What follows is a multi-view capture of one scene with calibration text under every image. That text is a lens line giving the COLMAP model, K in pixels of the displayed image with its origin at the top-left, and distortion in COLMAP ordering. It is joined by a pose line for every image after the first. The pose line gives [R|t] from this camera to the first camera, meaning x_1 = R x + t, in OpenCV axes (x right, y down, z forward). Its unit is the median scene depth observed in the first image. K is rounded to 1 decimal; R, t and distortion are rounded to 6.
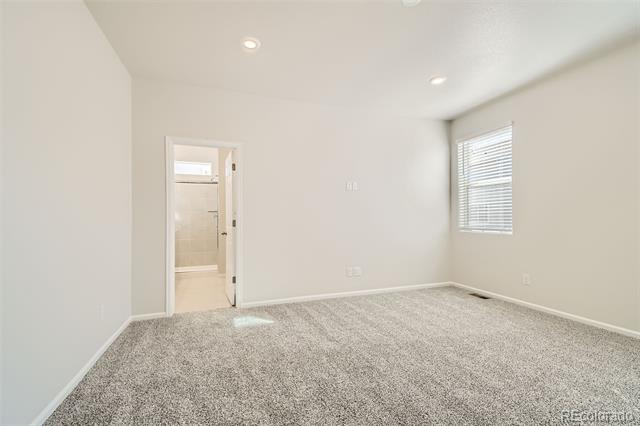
lens RADIAL K [[277.0, 0, 320.4], [0, 277.0, 217.8], [0, 0, 1]] dist [0.029705, -0.003363]
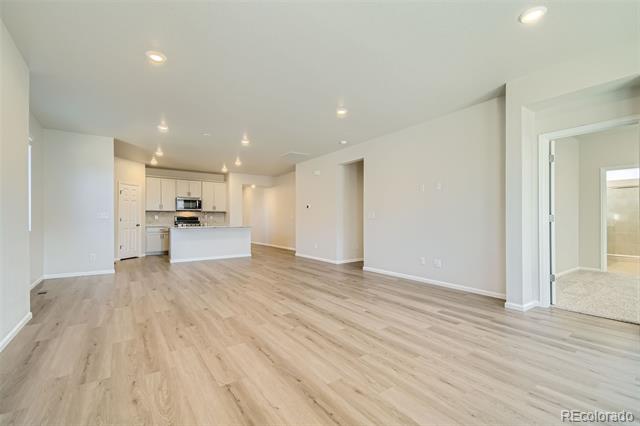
lens RADIAL K [[277.0, 0, 321.2], [0, 277.0, 219.0], [0, 0, 1]] dist [0.029705, -0.003363]
pose [[0.294469, 0.001604, -0.955660, 0.394219], [-0.002421, 0.999997, 0.000932, 0.007767], [0.955658, 0.002039, 0.294472, -0.743076]]
